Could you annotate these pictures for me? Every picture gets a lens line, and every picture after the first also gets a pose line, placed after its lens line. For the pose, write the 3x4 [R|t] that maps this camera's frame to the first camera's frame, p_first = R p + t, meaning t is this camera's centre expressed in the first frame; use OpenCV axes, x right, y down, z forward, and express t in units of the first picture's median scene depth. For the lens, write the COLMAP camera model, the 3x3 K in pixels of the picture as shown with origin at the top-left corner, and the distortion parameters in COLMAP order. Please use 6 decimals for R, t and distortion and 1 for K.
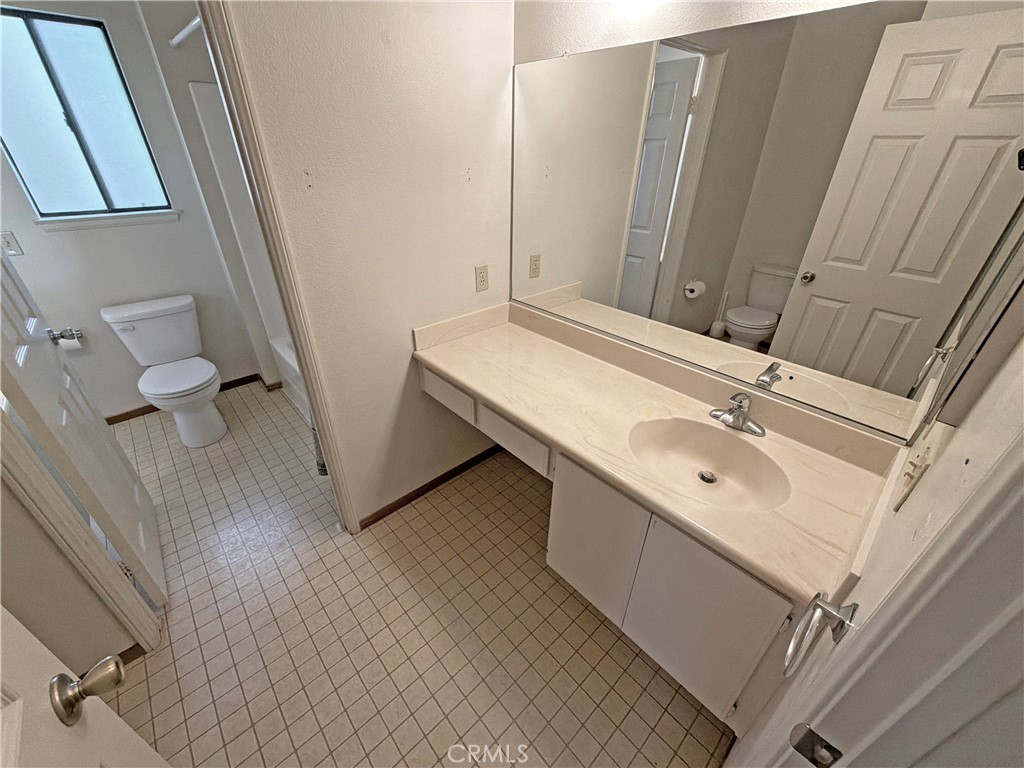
lens RADIAL K [[406.4, 0, 510.4], [0, 406.4, 383.4], [0, 0, 1]] dist [-0.009055, -0.000208]
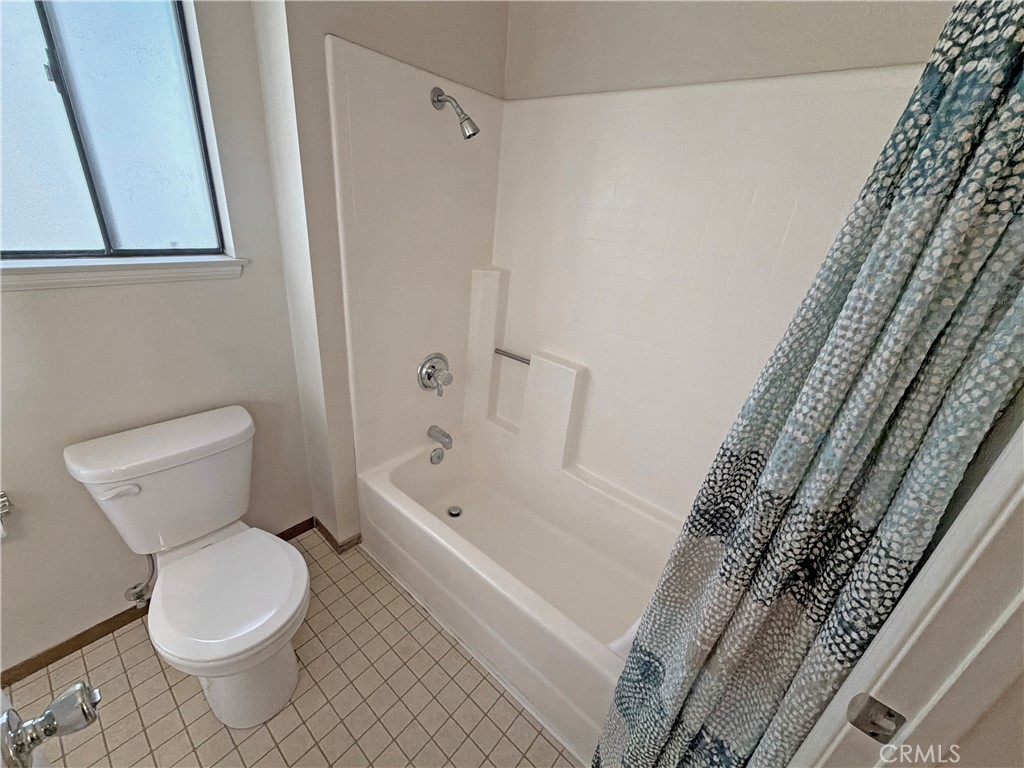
lens RADIAL K [[406.4, 0, 511.0], [0, 406.4, 384.8], [0, 0, 1]] dist [-0.009055, -0.000208]
pose [[0.988269, 0.017630, 0.151700, -0.561674], [-0.001116, 0.994122, -0.108264, -0.206856], [-0.152717, 0.106825, 0.982480, 0.437448]]
